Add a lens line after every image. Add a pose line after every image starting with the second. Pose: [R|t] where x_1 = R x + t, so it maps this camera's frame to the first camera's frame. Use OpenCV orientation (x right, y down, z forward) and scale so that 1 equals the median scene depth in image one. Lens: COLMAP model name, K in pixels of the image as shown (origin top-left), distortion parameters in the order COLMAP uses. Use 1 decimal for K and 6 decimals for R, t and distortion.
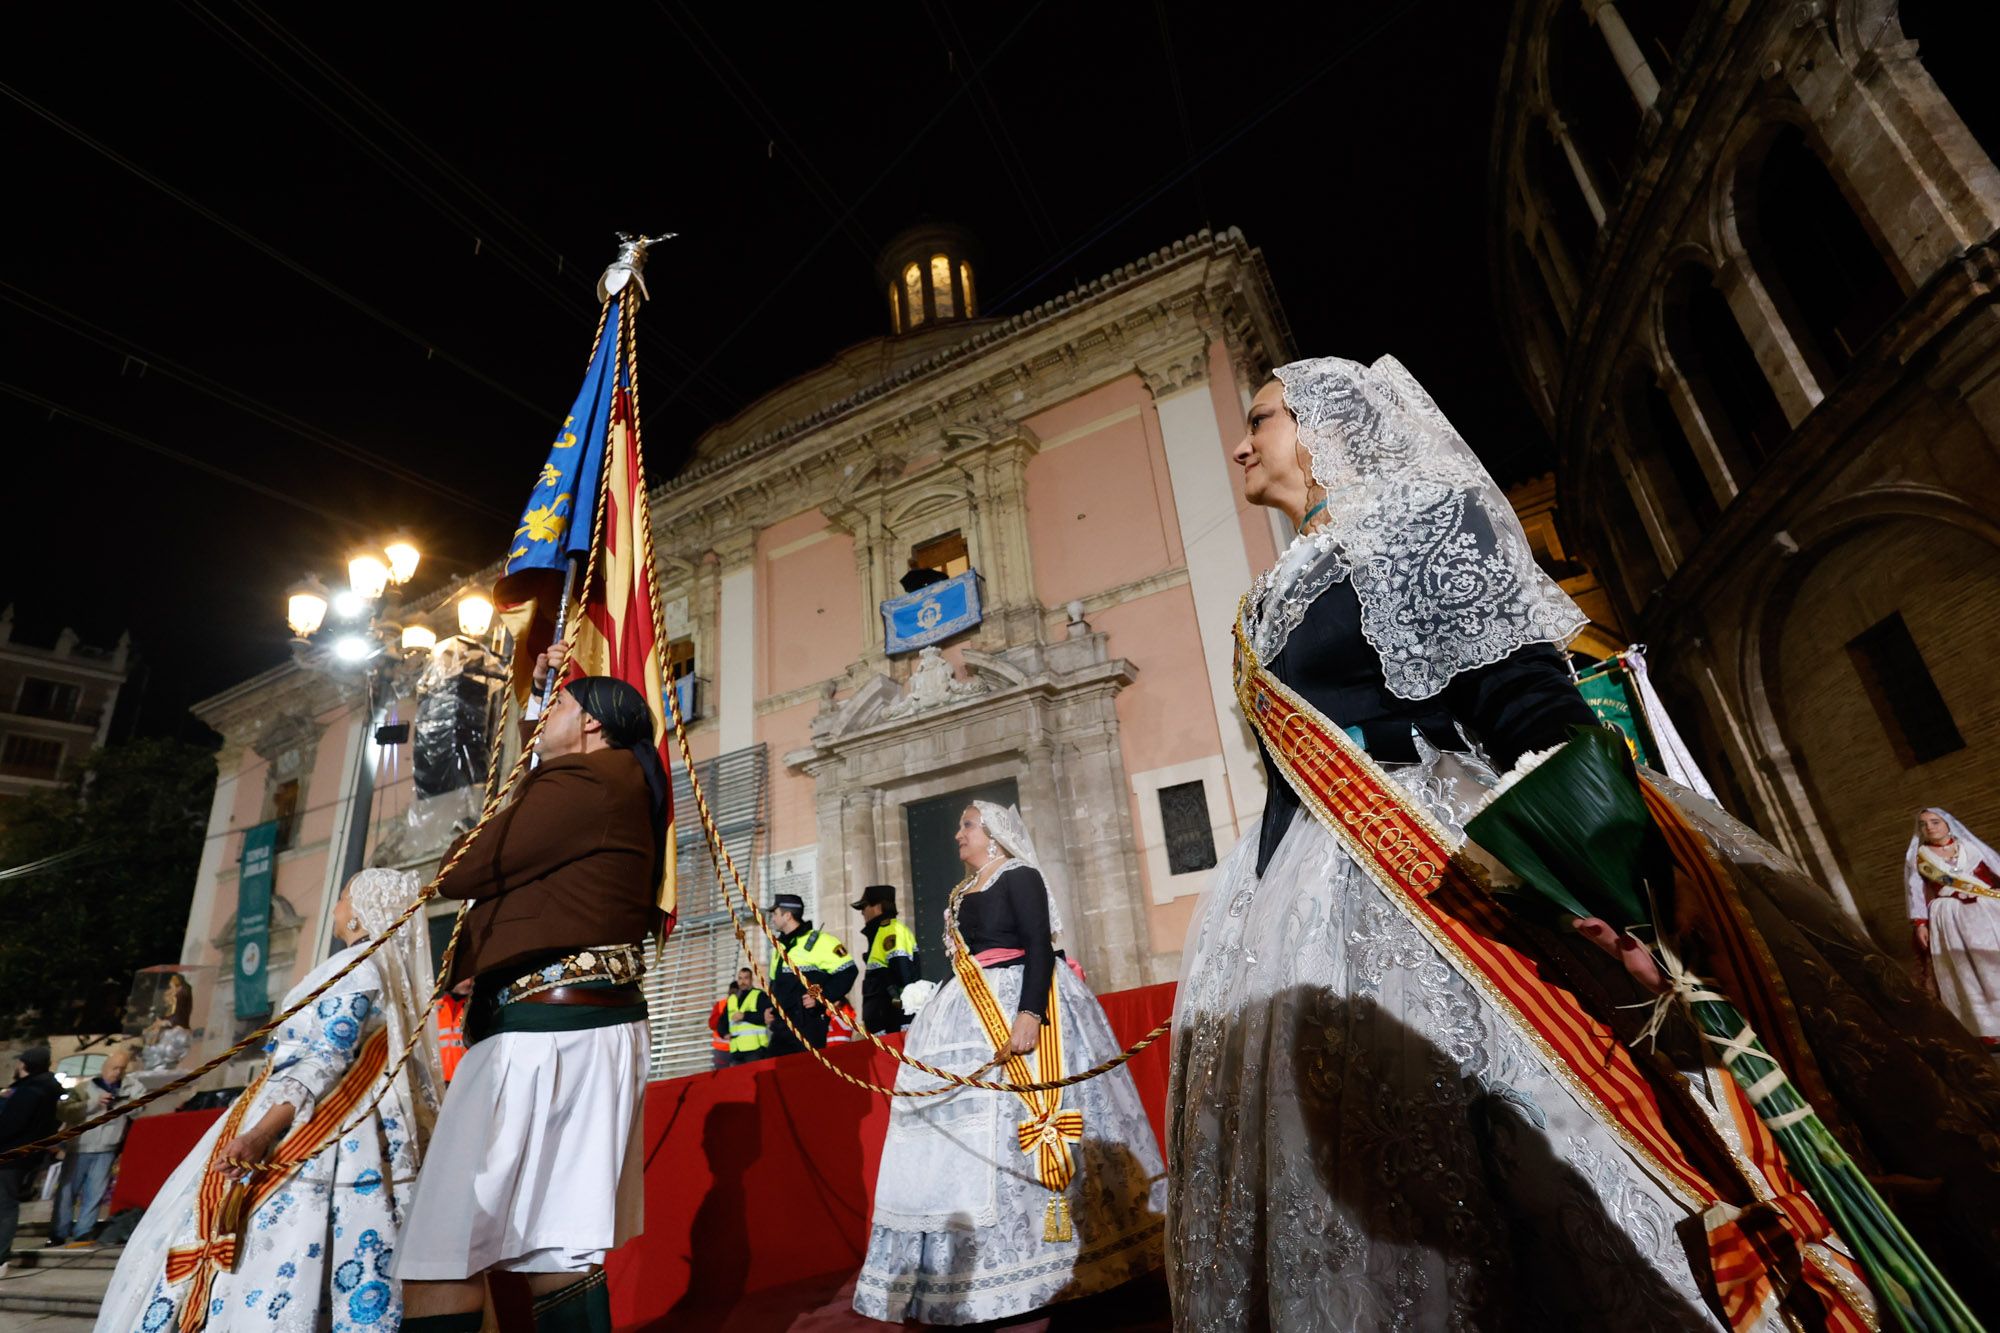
lens RADIAL K [[924.2, 0, 991.8], [0, 924.2, 677.3], [0, 0, 1]] dist [-0.002912, 0.000594]
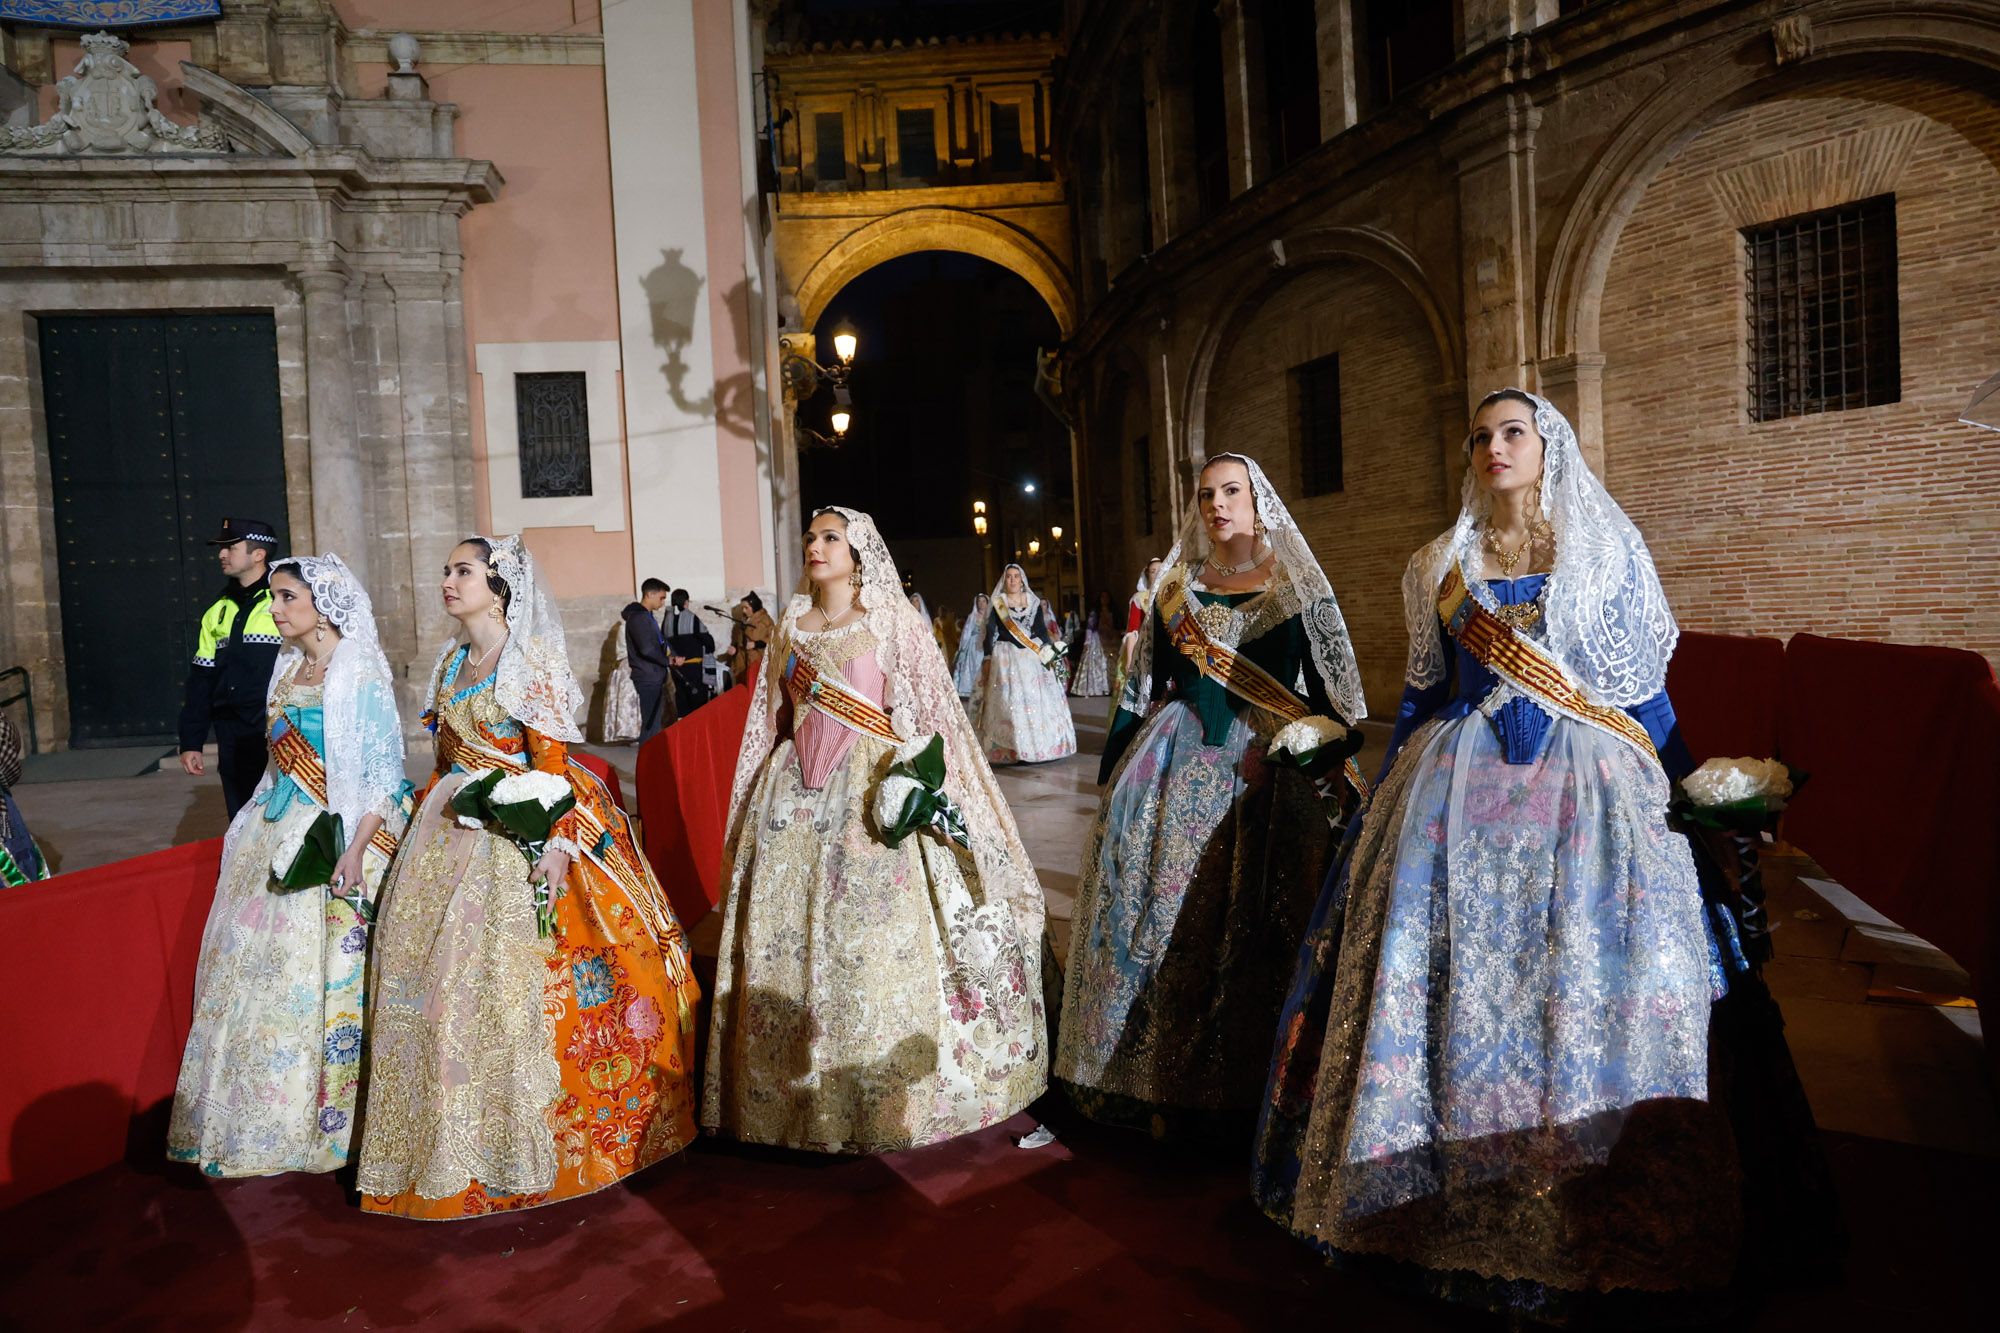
lens RADIAL K [[1335.8, 0, 1003.0], [0, 1335.8, 679.7], [0, 0, 1]] dist [-0.003088, 0.005518]
pose [[0.801190, 0.032814, 0.597510, -0.104340], [-0.246112, 0.928208, 0.279032, -0.030445], [-0.545457, -0.370612, 0.751747, -0.026909]]
